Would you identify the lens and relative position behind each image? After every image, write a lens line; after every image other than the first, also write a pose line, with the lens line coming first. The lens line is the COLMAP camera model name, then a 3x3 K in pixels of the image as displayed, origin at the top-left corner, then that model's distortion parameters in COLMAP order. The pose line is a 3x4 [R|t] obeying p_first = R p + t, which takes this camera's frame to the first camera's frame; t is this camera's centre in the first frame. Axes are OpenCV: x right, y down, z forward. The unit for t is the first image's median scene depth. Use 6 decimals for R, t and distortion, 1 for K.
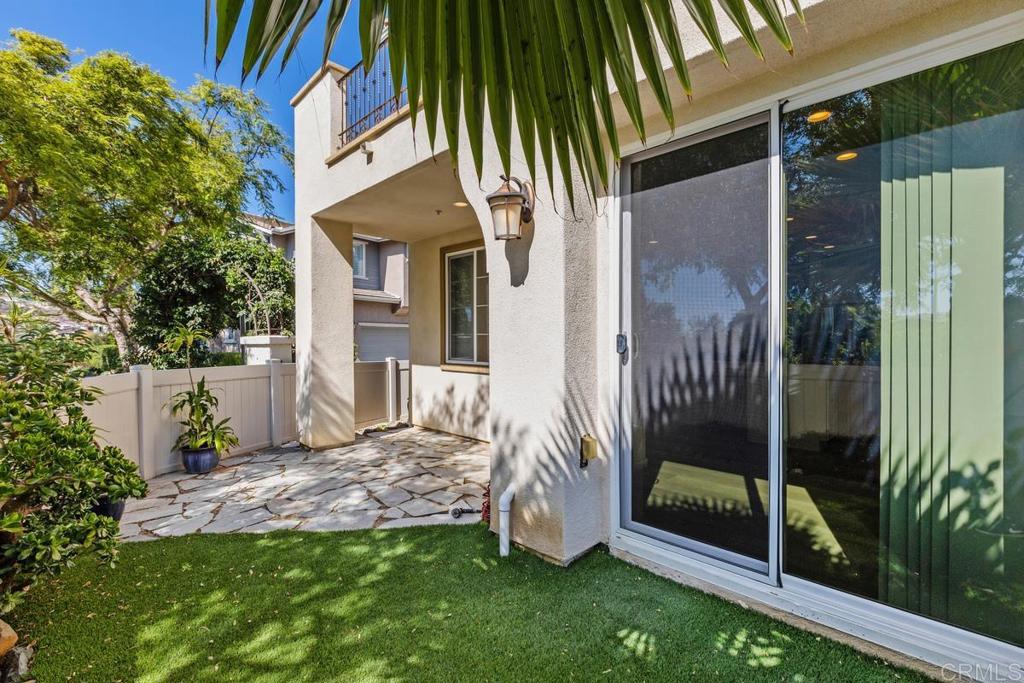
lens RADIAL K [[458.0, 0, 513.9], [0, 458.0, 337.2], [0, 0, 1]] dist [-0.001899, -0.000575]
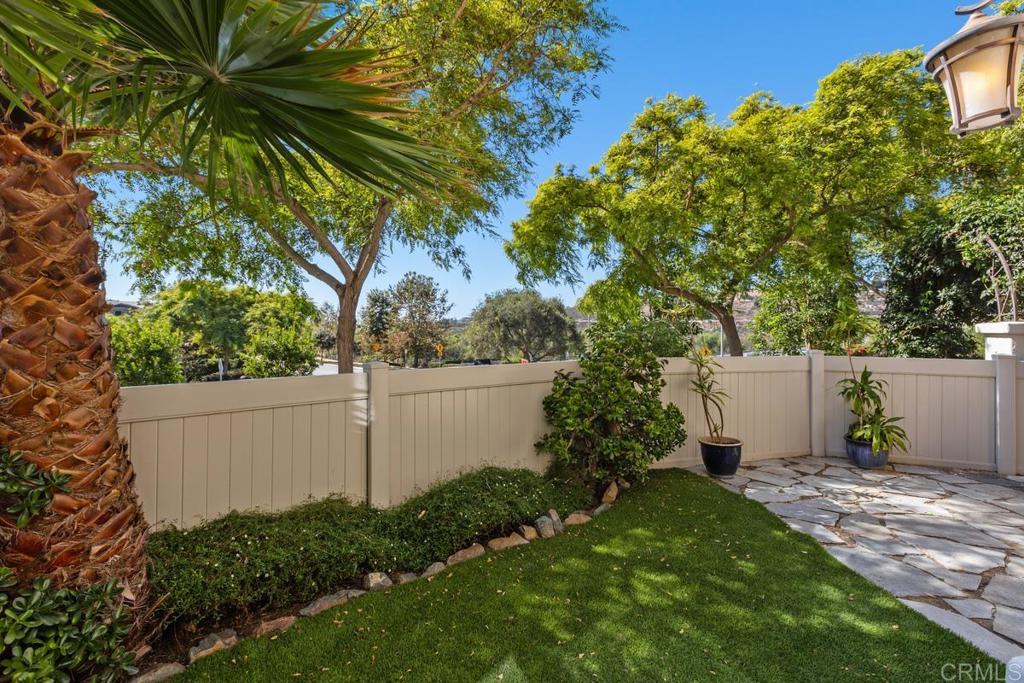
lens RADIAL K [[465.8, 0, 512.0], [0, 465.8, 320.1], [0, 0, 1]] dist [-0.000069, 0.000207]
pose [[-0.054279, -0.010146, -0.998474, 0.365198], [0.002036, 0.999945, -0.010272, -0.000628], [0.998524, -0.002591, -0.054255, 0.366684]]
